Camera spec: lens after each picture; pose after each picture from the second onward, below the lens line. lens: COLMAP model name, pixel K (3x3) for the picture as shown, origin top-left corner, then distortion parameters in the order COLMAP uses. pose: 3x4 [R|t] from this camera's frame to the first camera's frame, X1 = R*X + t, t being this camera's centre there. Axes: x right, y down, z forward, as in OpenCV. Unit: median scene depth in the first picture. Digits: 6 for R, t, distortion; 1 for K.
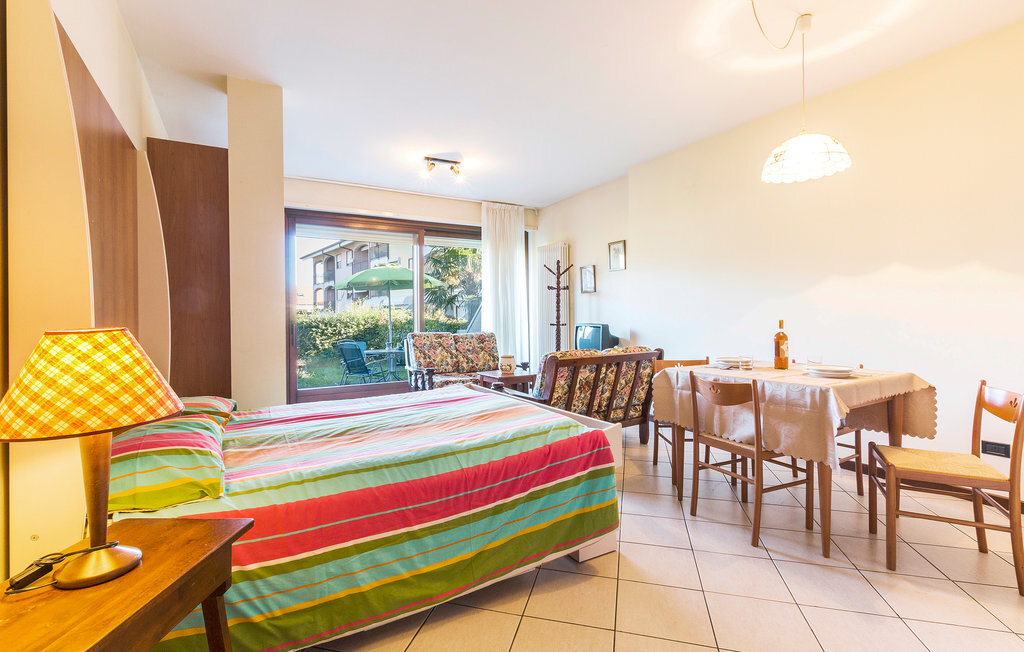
lens RADIAL K [[481.1, 0, 514.4], [0, 481.1, 322.5], [0, 0, 1]] dist [0.005718, -0.000084]
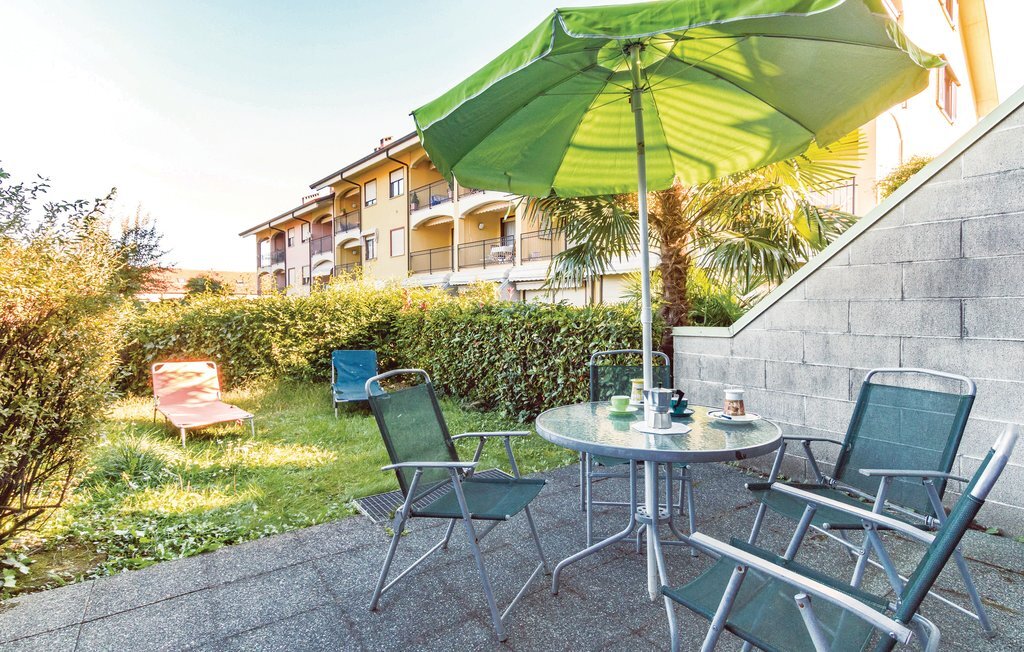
lens RADIAL K [[481.1, 0, 509.0], [0, 481.1, 325.7], [0, 0, 1]] dist [0.005718, -0.000084]
pose [[0.996067, -0.002712, 0.088564, -0.209419], [0.001110, 0.999835, 0.018129, 0.006128], [-0.088599, -0.017960, 0.995905, 0.478476]]
